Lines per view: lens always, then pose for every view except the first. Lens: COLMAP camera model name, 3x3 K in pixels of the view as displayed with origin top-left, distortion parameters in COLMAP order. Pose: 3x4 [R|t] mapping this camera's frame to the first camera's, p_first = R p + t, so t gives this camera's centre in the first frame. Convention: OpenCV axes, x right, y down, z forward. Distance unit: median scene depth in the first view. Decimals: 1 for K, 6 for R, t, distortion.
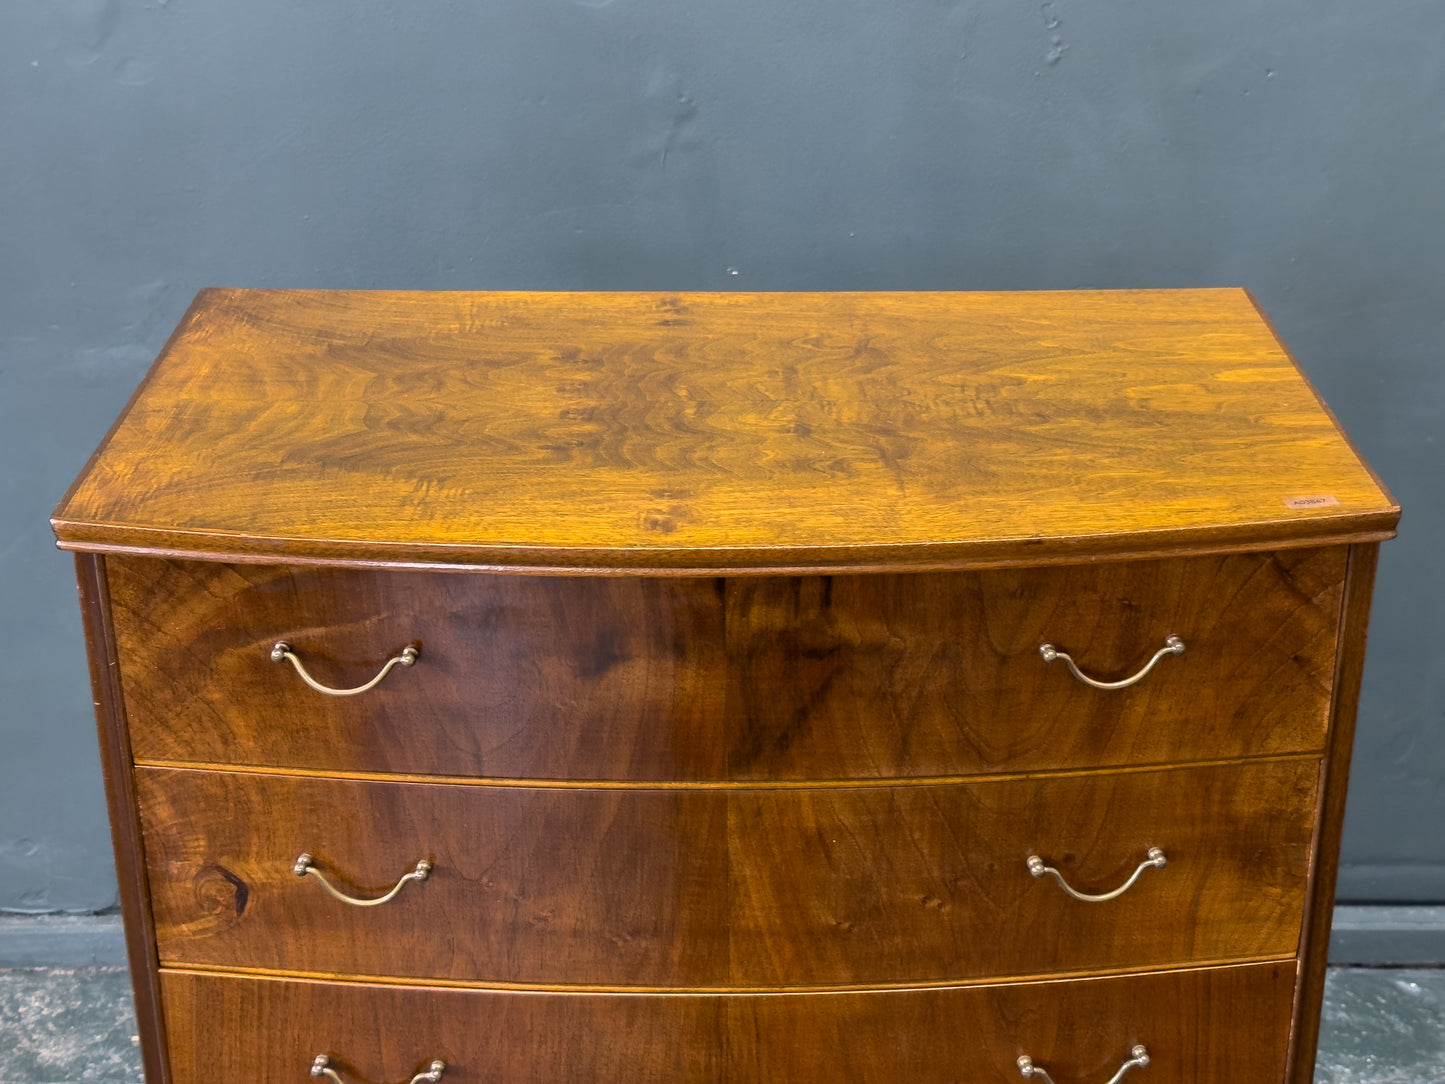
lens RADIAL K [[2138.1, 0, 759.7], [0, 2138.1, 513.0], [0, 0, 1]] dist [0.142706, -0.020272]
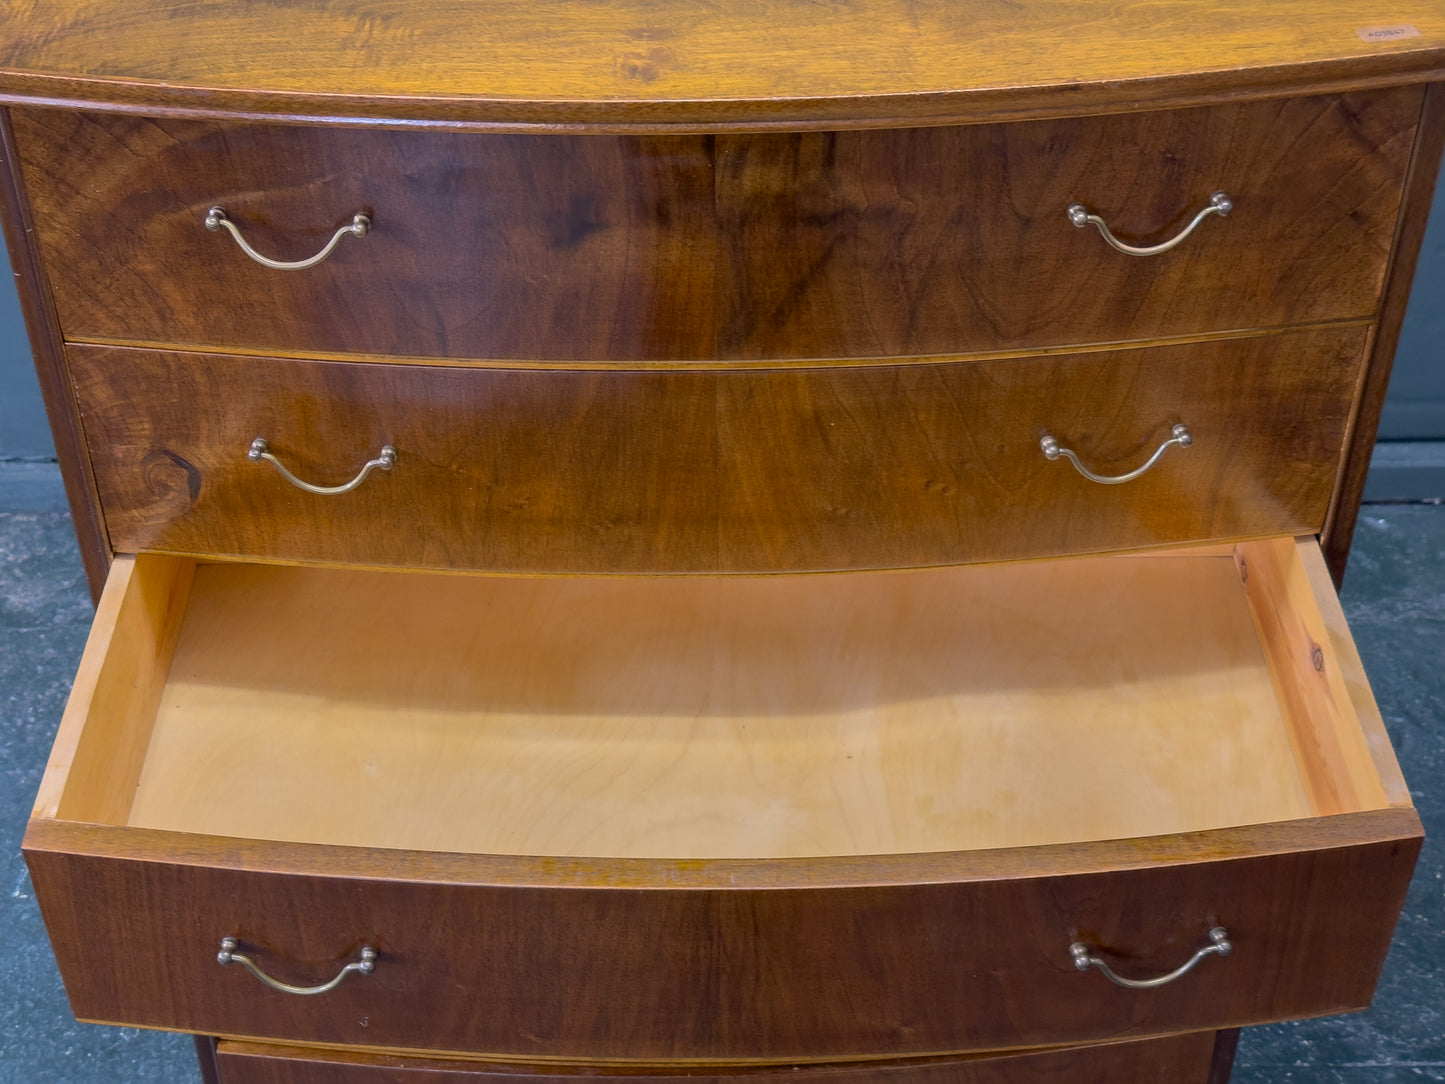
lens RADIAL K [[2127.8, 0, 706.3], [0, 2127.8, 549.6], [0, 0, 1]] dist [0.168003, -0.252701]
pose [[0.999971, -0.007592, -0.001154, -0.019100], [0.007651, 0.972342, 0.233435, -0.008636], [-0.000650, -0.233437, 0.972372, 0.100016]]
